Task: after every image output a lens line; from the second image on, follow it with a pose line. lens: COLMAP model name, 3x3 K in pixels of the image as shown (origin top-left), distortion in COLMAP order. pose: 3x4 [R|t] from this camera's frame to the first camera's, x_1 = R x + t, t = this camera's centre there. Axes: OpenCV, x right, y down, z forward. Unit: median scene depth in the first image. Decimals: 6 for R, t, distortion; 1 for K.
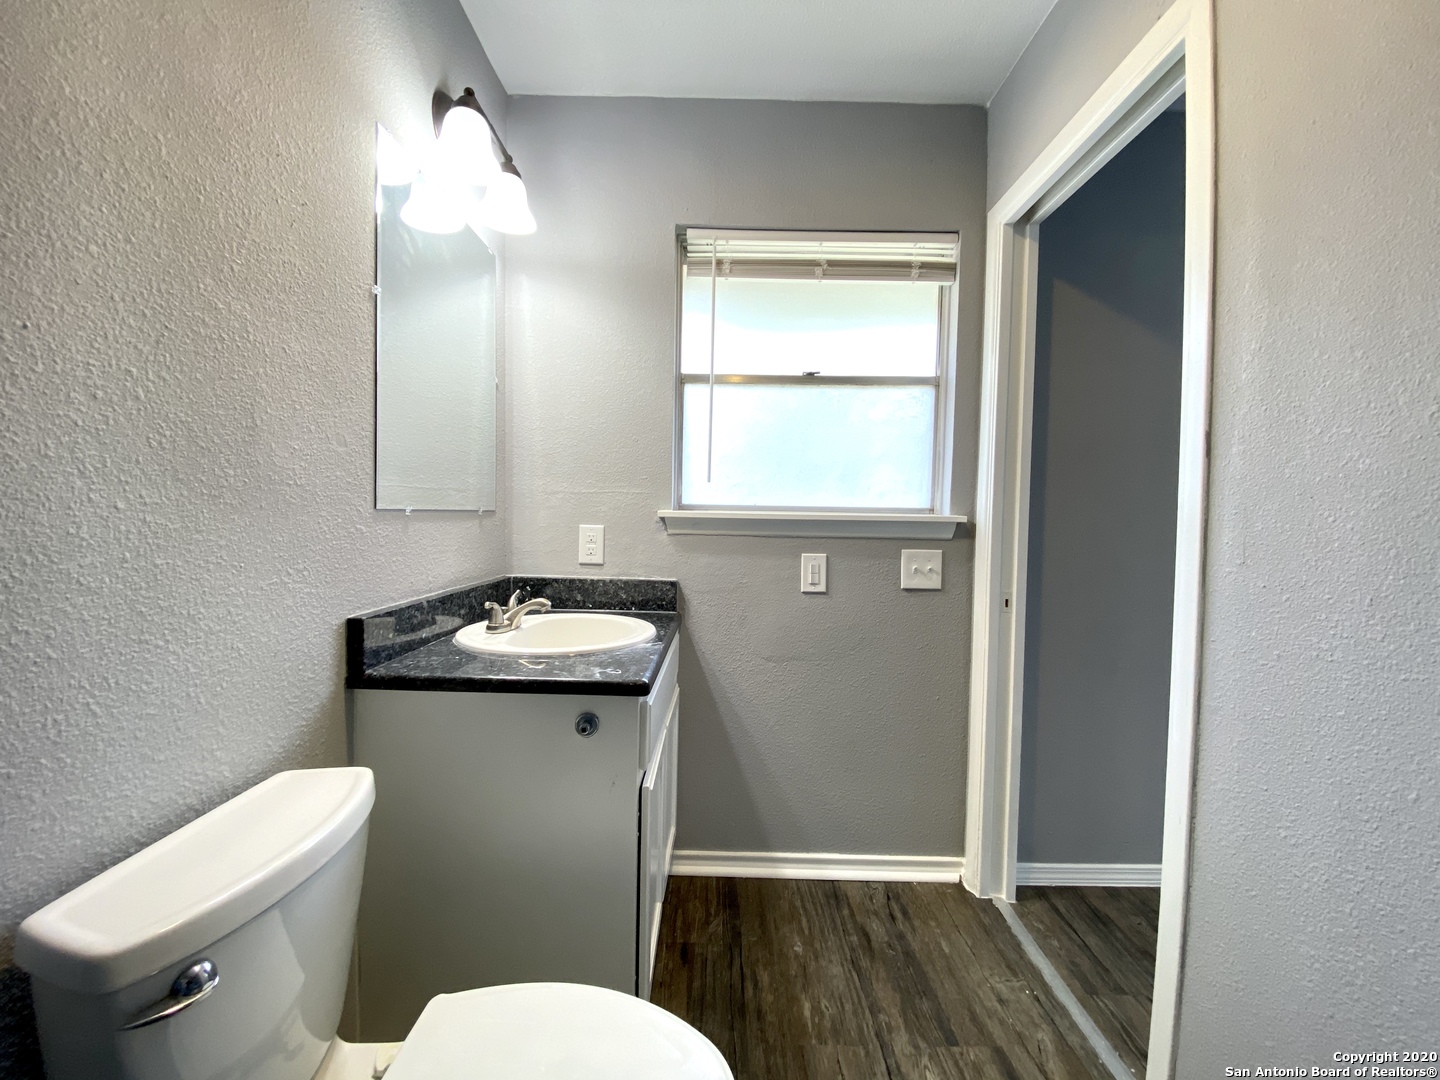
lens RADIAL K [[580.0, 0, 717.3], [0, 580.0, 528.4], [0, 0, 1]] dist [0.039995, -0.027414]
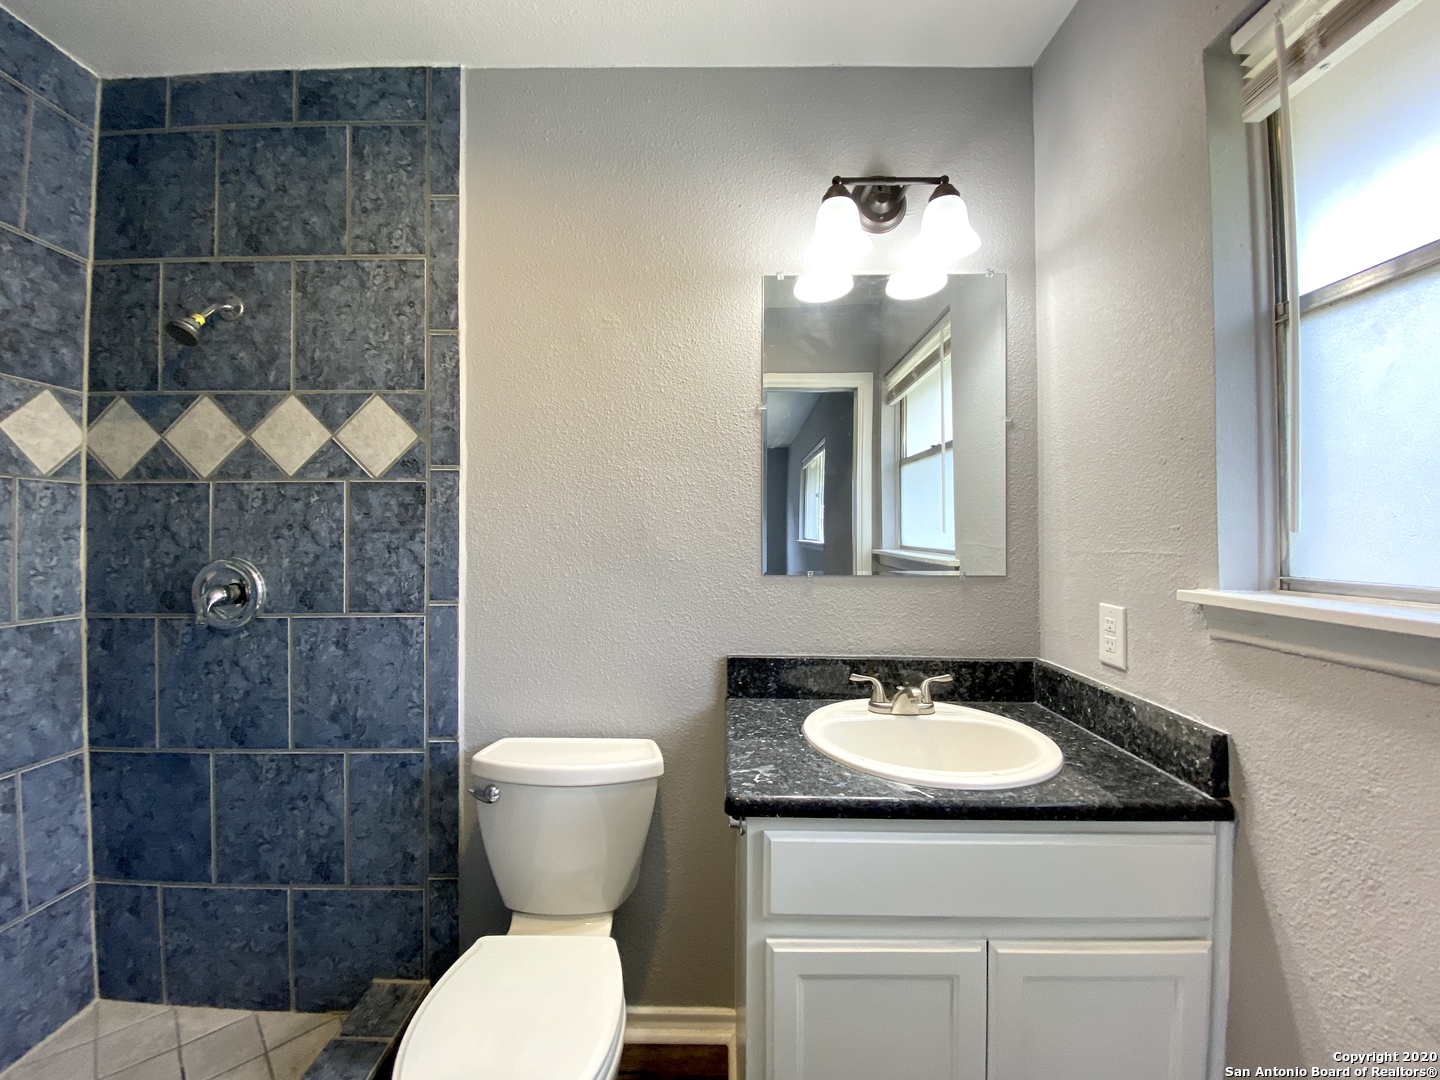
lens RADIAL K [[582.9, 0, 712.8], [0, 582.9, 532.0], [0, 0, 1]] dist [0.013703, -0.015940]
pose [[0.006079, -0.027589, -0.999601, 0.612709], [-0.025323, 0.999295, -0.027735, -0.081702], [0.999661, 0.025481, 0.005376, 0.798211]]
